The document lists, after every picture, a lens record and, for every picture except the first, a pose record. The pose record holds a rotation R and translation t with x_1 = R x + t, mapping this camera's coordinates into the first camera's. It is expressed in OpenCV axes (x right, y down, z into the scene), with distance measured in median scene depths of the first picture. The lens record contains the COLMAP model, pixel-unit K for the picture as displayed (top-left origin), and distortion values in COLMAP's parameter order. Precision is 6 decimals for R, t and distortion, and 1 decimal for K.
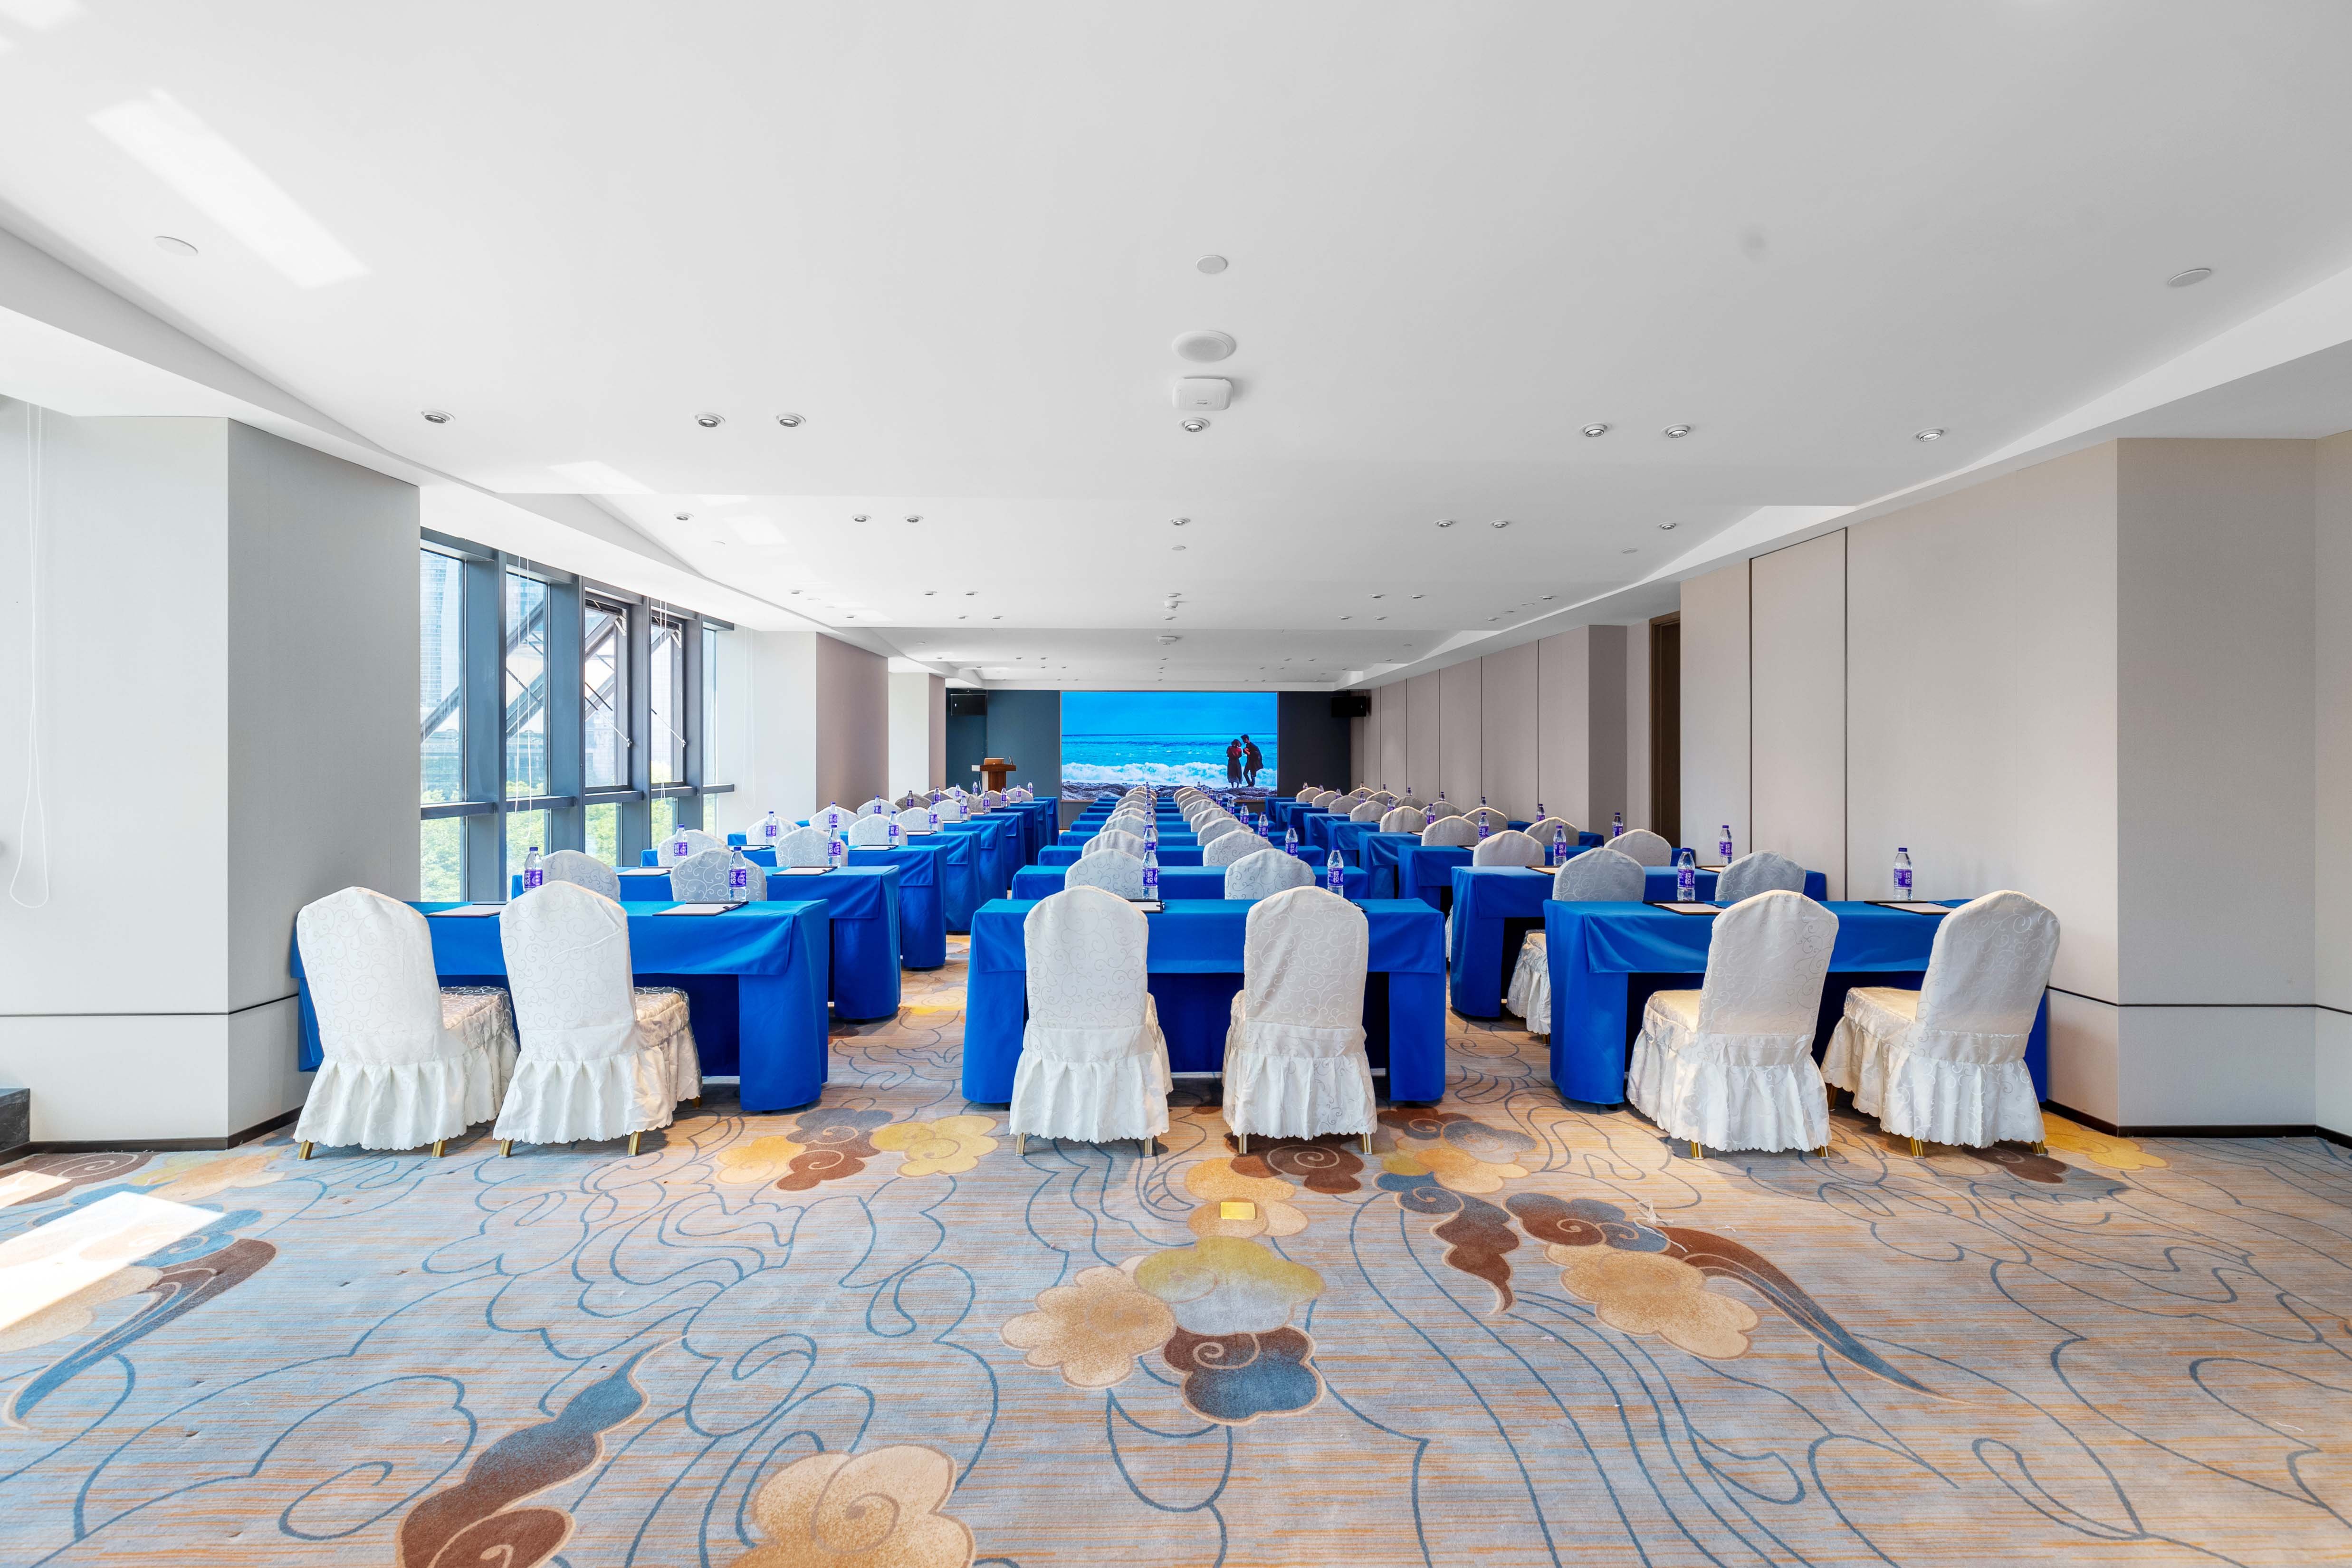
lens RADIAL K [[1050.3, 0, 1176.0], [0, 1050.3, 784.0], [0, 0, 1]] dist [0.015053, -0.005342]
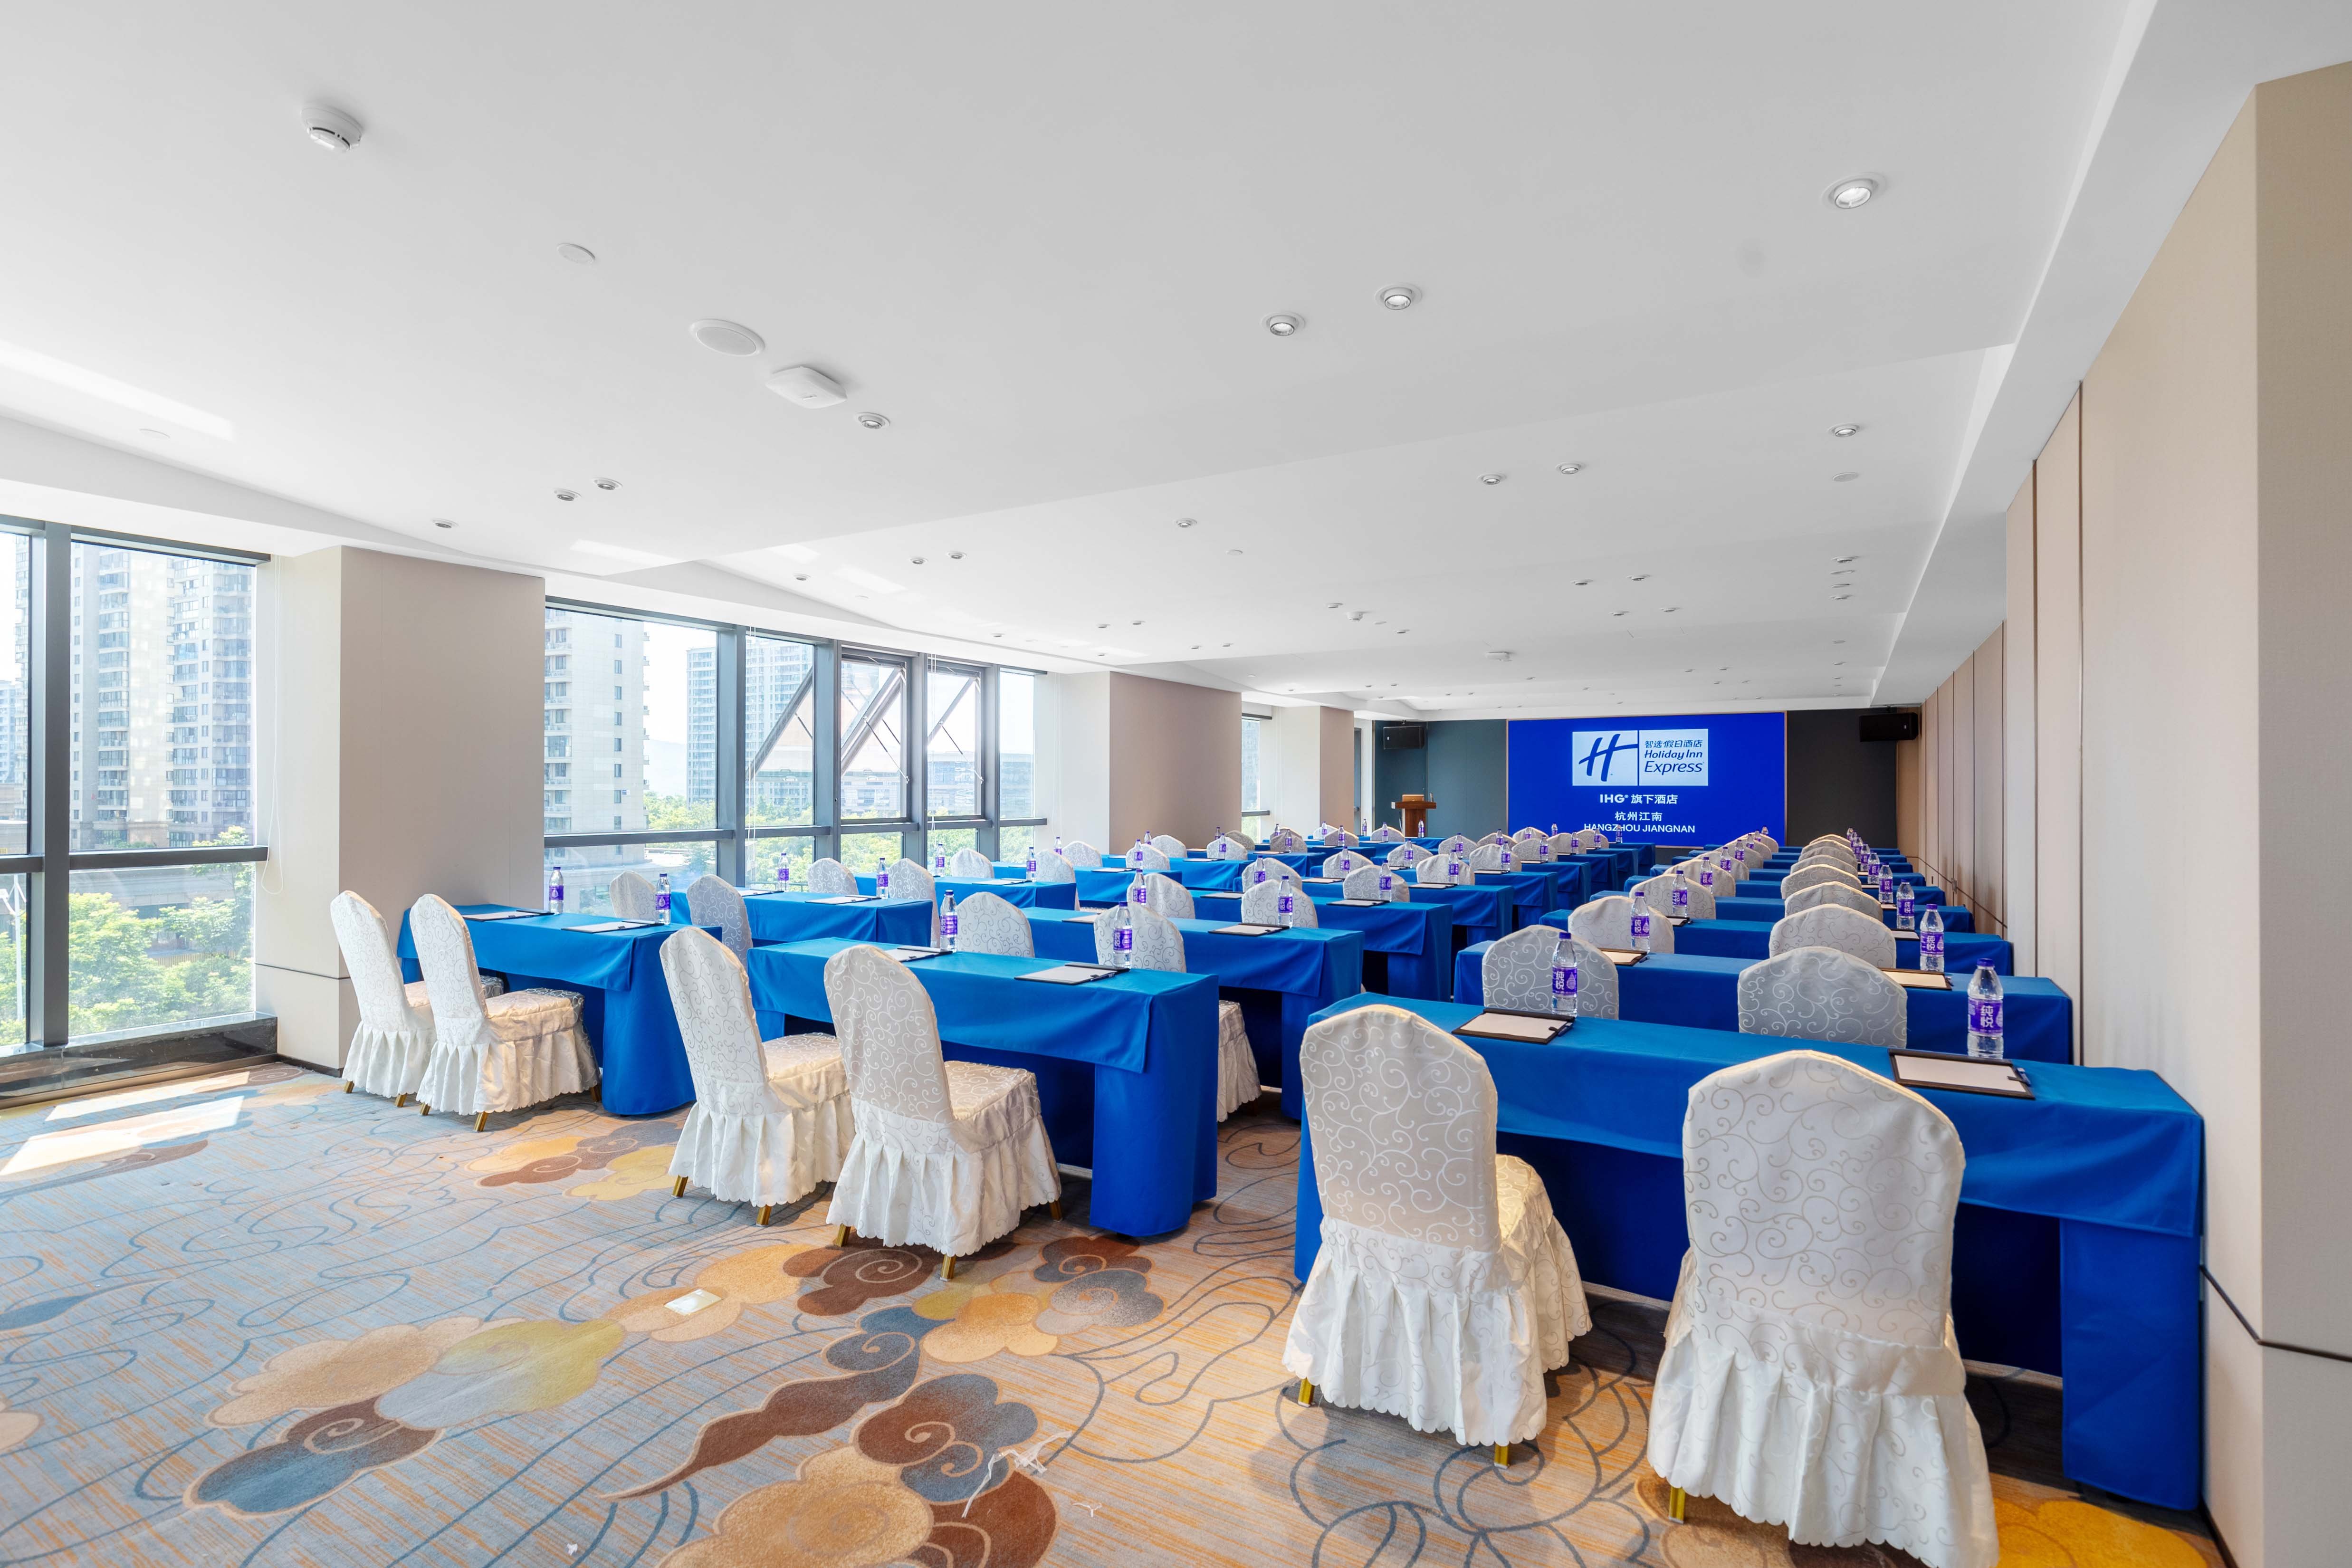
lens RADIAL K [[1090.8, 0, 1179.1], [0, 1090.8, 810.5], [0, 0, 1]] dist [0.000427, -0.000303]
pose [[0.849189, 0.008926, -0.528013, 0.784388], [-0.014519, 0.999874, -0.006448, -0.007371], [0.527889, 0.013142, 0.849212, 0.381187]]
